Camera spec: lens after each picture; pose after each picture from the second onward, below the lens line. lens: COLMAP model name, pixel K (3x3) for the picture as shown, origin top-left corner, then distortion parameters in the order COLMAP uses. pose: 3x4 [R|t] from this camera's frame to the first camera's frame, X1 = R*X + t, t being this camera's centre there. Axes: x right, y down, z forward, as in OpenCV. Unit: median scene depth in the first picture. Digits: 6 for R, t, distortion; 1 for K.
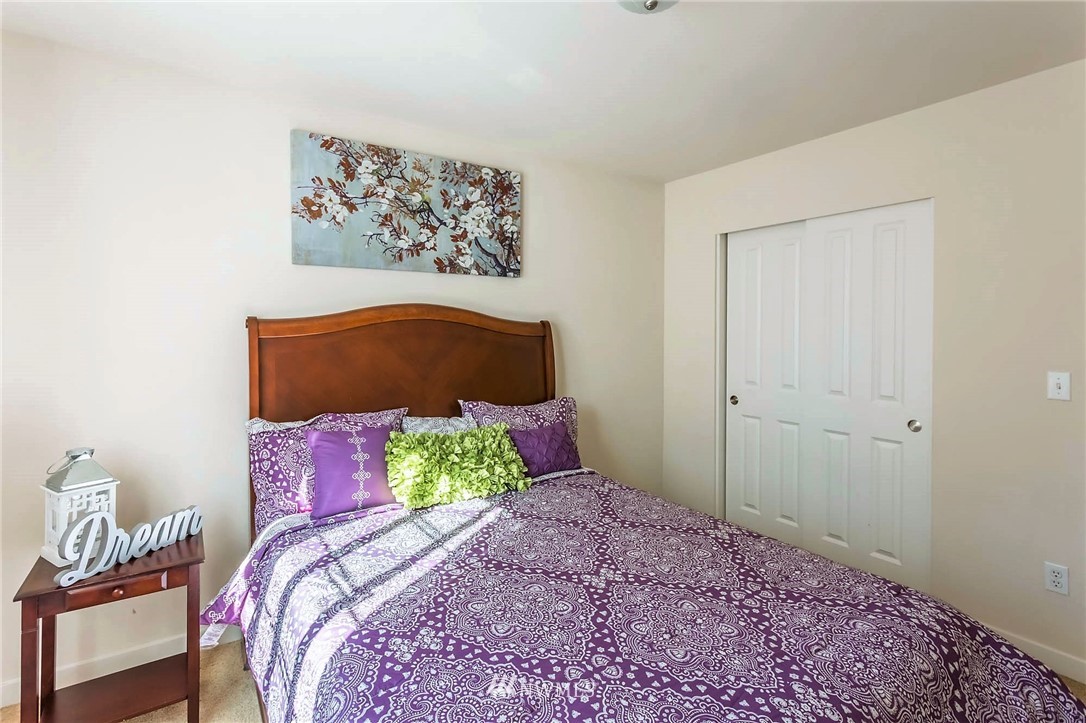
lens RADIAL K [[520.1, 0, 543.1], [0, 520.1, 340.9], [0, 0, 1]] dist [-0.004260, 0.005241]
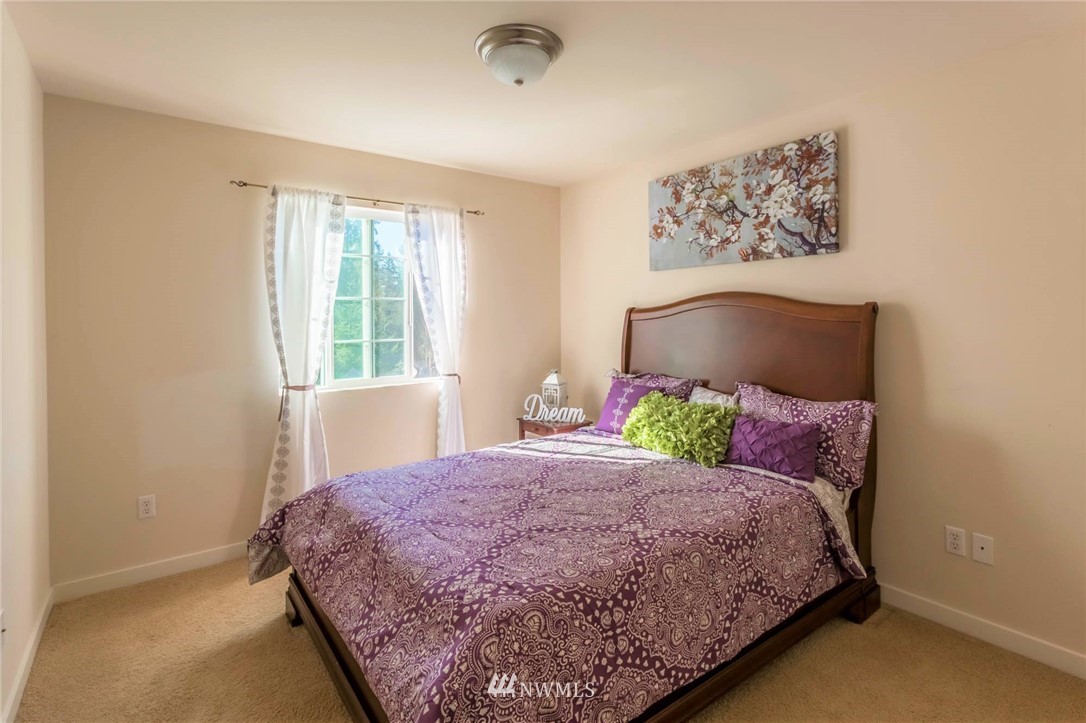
lens RADIAL K [[528.9, 0, 545.6], [0, 528.9, 330.6], [0, 0, 1]] dist [0.001362, 0.000283]
pose [[0.052640, 0.022884, -0.998351, 0.868443], [-0.018423, 0.999590, 0.021941, -0.004991], [0.998444, 0.017238, 0.053040, 0.528663]]
